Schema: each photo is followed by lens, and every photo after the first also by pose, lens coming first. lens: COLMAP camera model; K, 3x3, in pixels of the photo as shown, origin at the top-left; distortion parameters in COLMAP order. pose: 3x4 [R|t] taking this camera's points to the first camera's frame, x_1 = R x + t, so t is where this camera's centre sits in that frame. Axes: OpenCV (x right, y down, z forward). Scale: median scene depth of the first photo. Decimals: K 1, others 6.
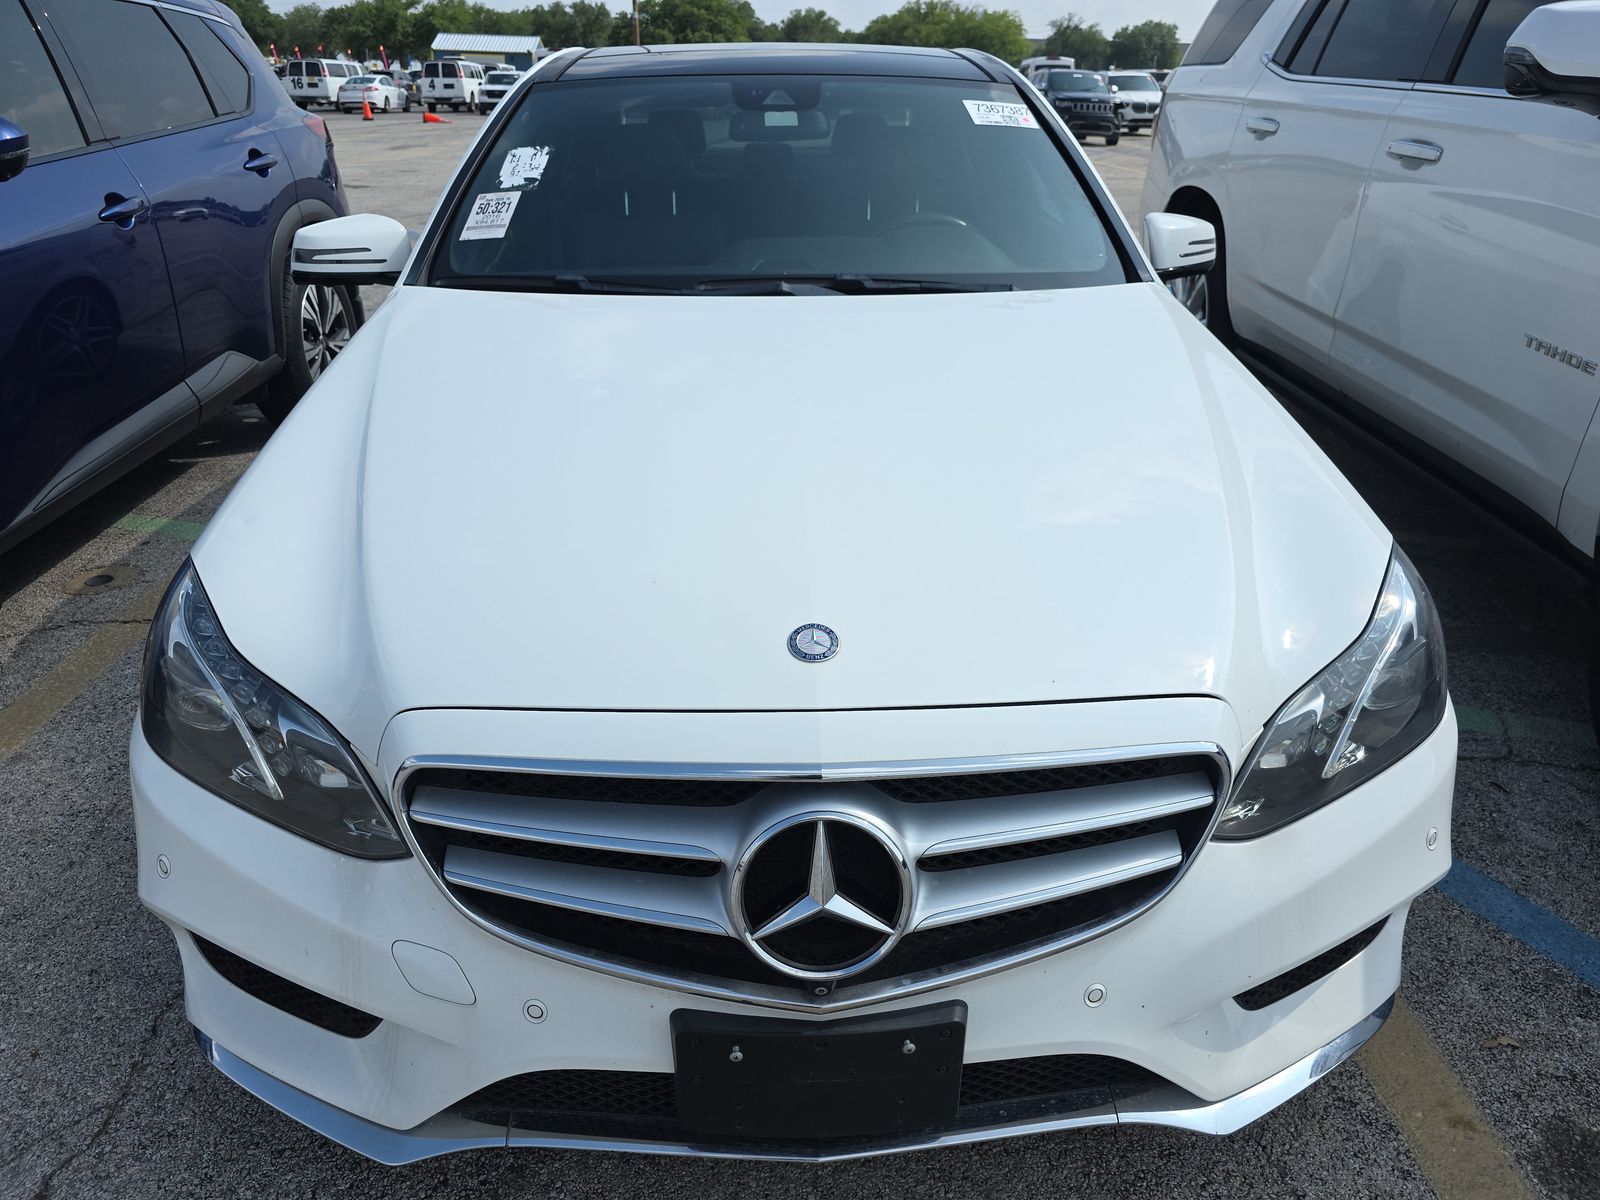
lens RADIAL K [[1086.4, 0, 800.0], [0, 1086.4, 600.0], [0, 0, 1]] dist [-0.001907, -0.002803]
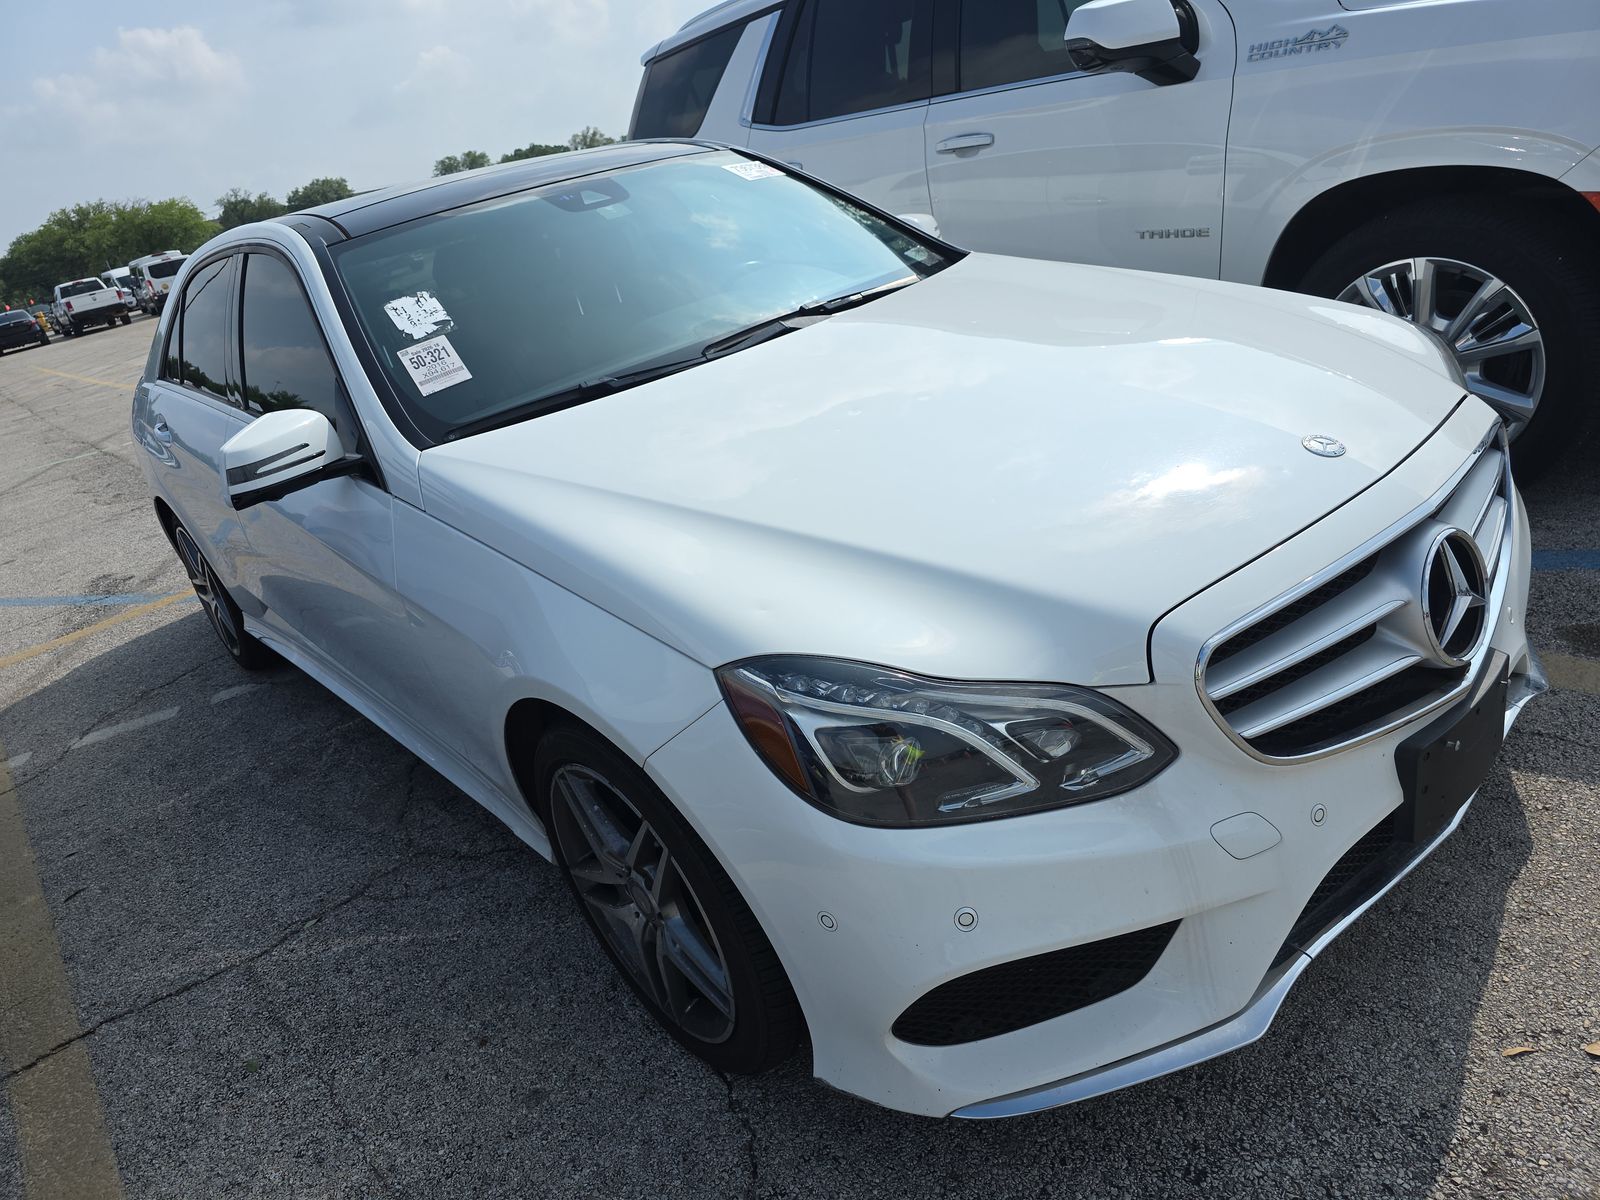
lens RADIAL K [[1061.8, 0, 800.0], [0, 1061.8, 600.0], [0, 0, 1]] dist [-0.000071, 0.000583]
pose [[0.768963, -0.404234, 0.495269, -0.586145], [0.451589, 0.891825, 0.026754, -0.057308], [-0.452509, 0.203085, 0.868327, 0.108684]]
